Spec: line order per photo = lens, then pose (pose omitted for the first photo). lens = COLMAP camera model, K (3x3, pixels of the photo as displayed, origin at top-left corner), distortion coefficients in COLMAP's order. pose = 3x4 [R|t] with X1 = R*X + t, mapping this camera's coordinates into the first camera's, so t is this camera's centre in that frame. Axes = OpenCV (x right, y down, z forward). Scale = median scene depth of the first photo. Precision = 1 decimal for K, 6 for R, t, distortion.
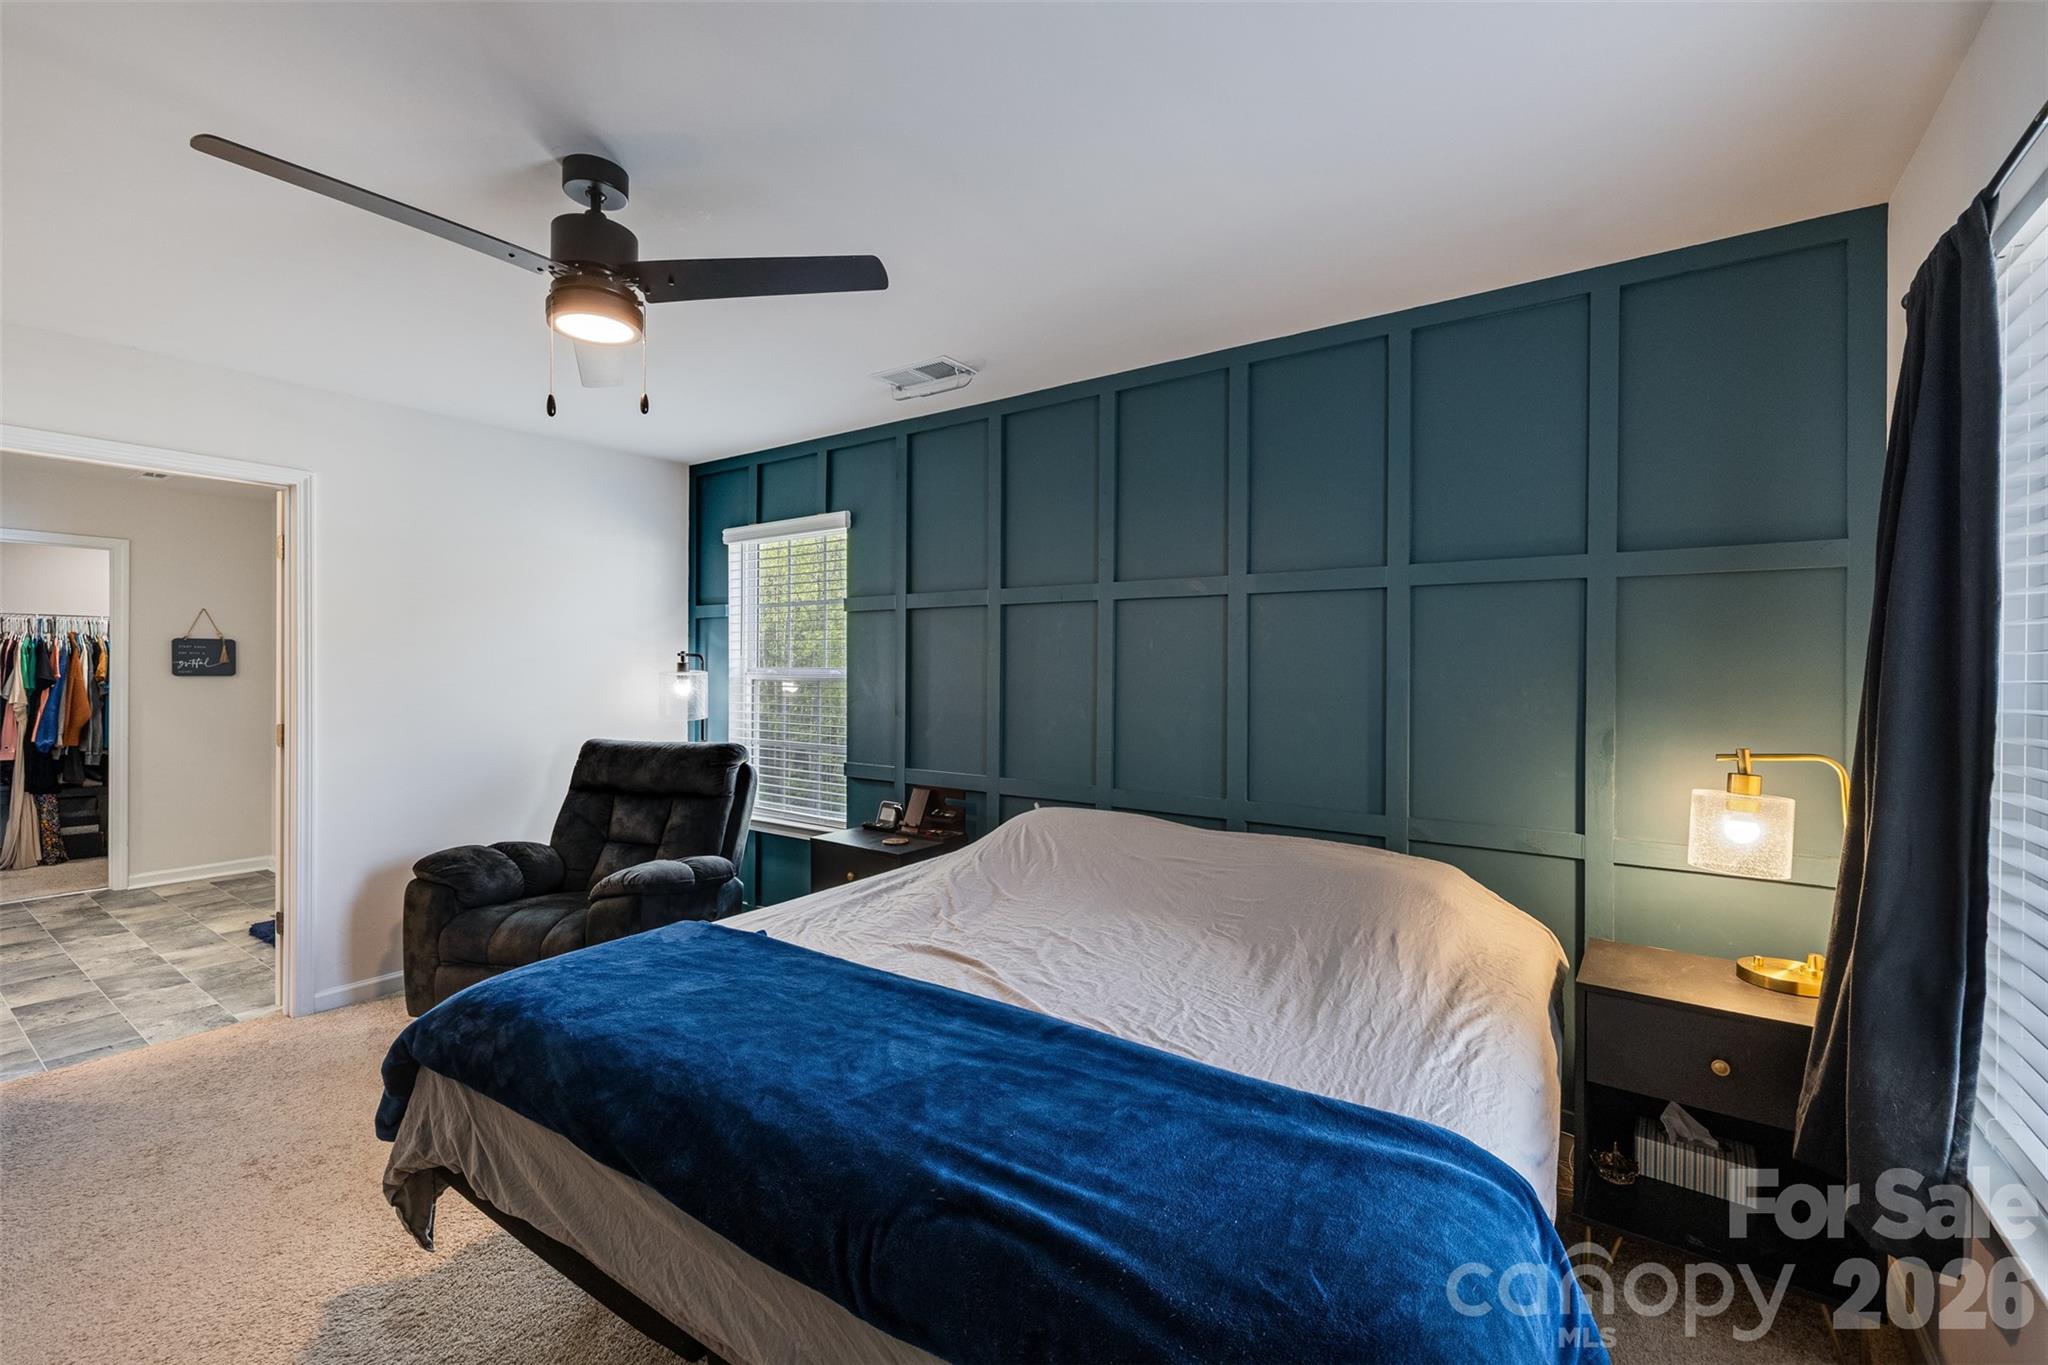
lens RADIAL K [[867.6, 0, 1027.8], [0, 867.6, 674.9], [0, 0, 1]] dist [0.001617, -0.000153]
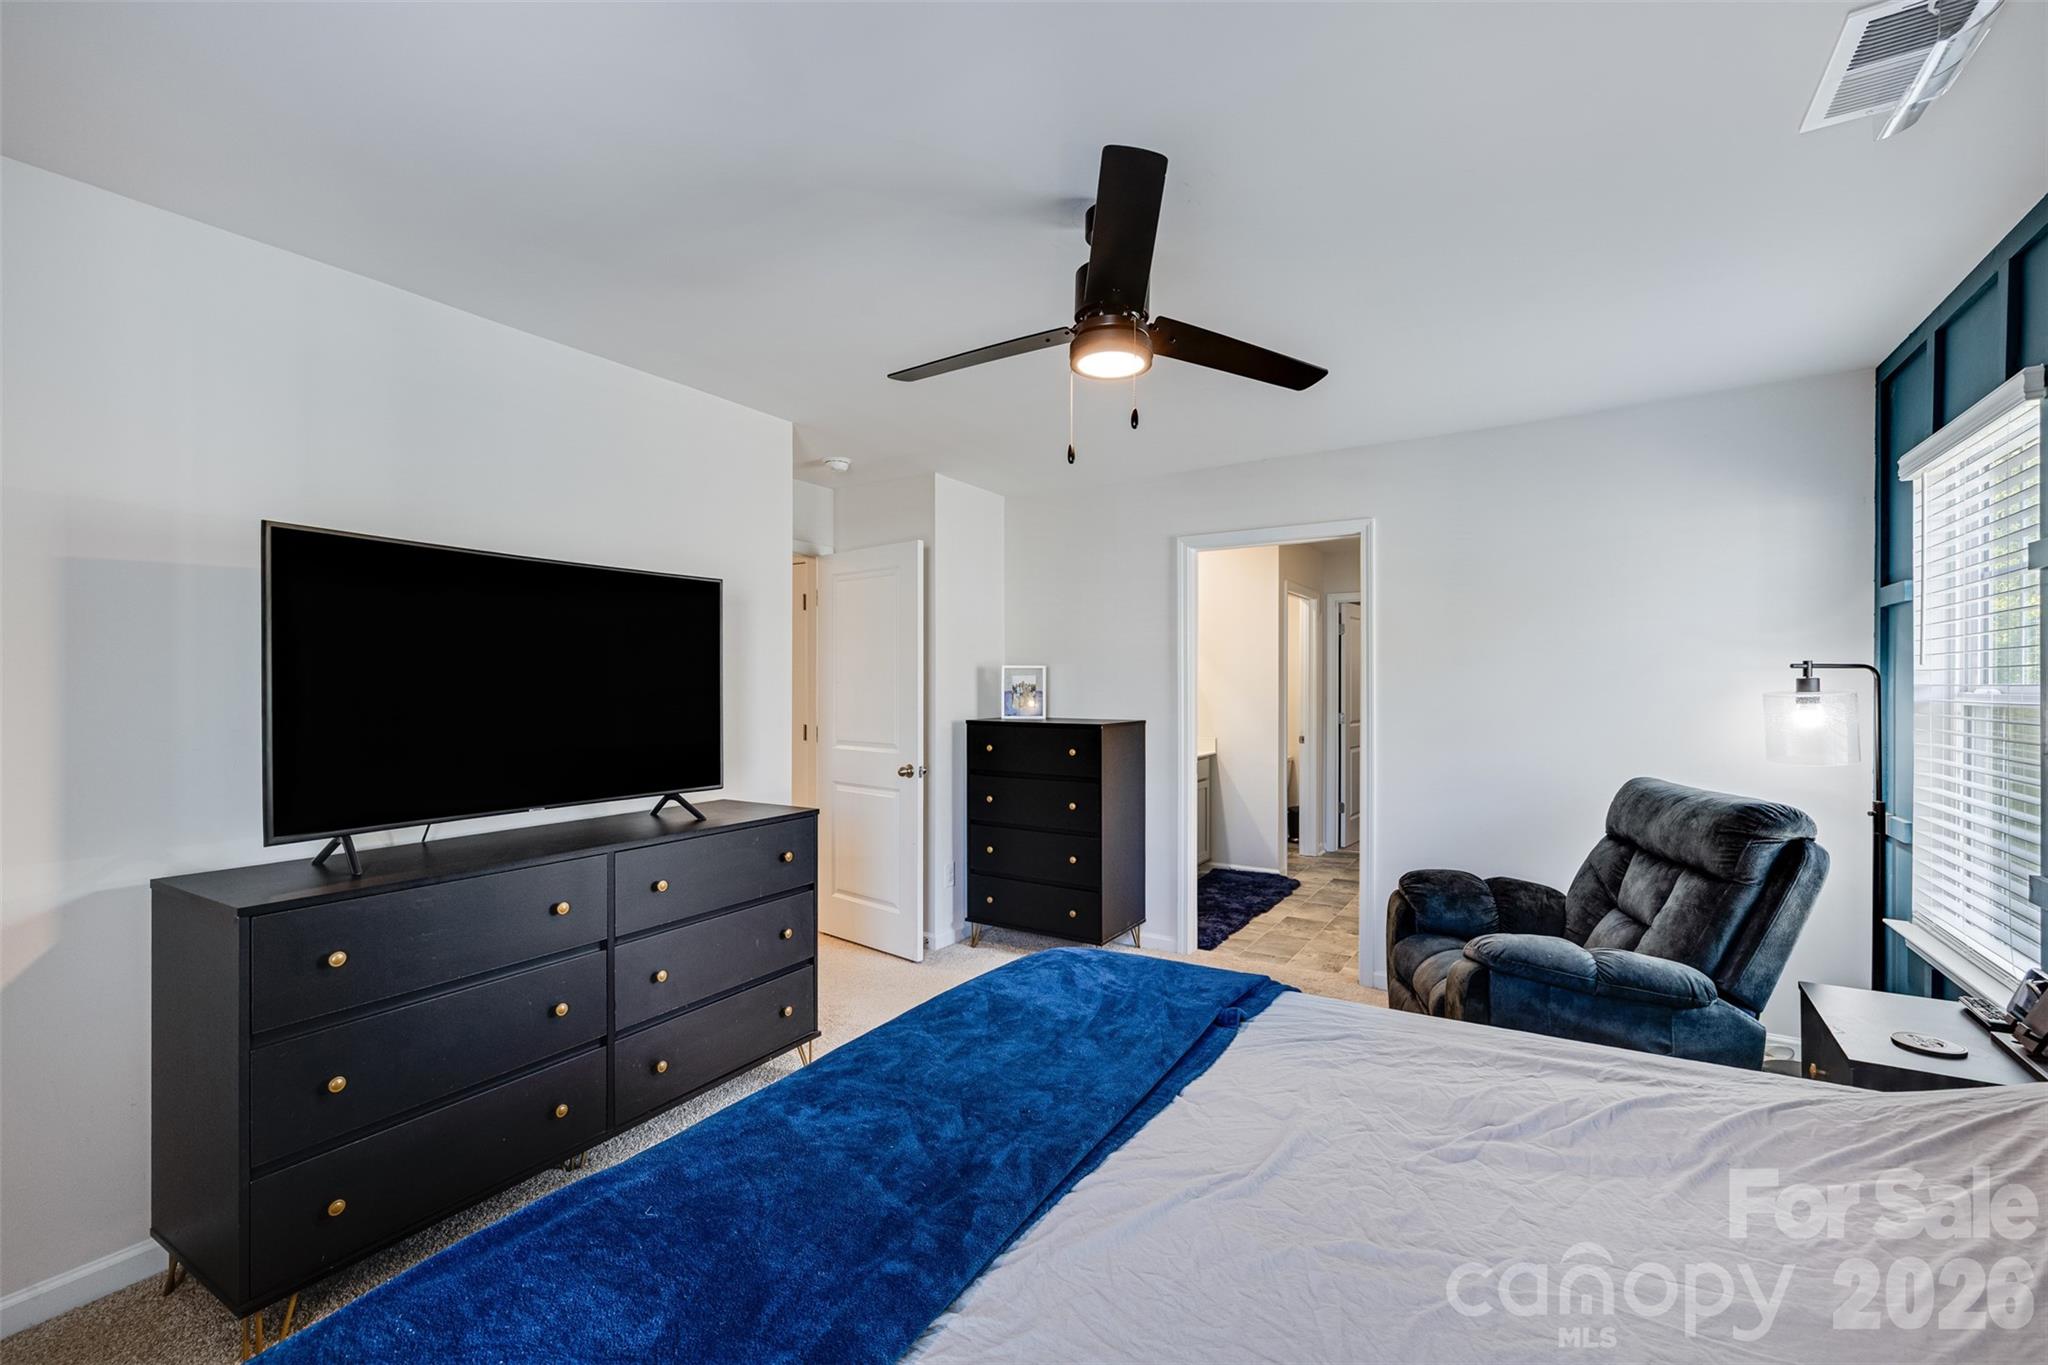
lens RADIAL K [[867.6, 0, 1005.1], [0, 867.6, 696.4], [0, 0, 1]] dist [0.001617, -0.000153]
pose [[0.036330, 0.005825, -0.999323, 0.183919], [-0.004269, 0.999975, 0.005674, -0.000794], [0.999331, 0.004060, 0.036354, 0.278602]]
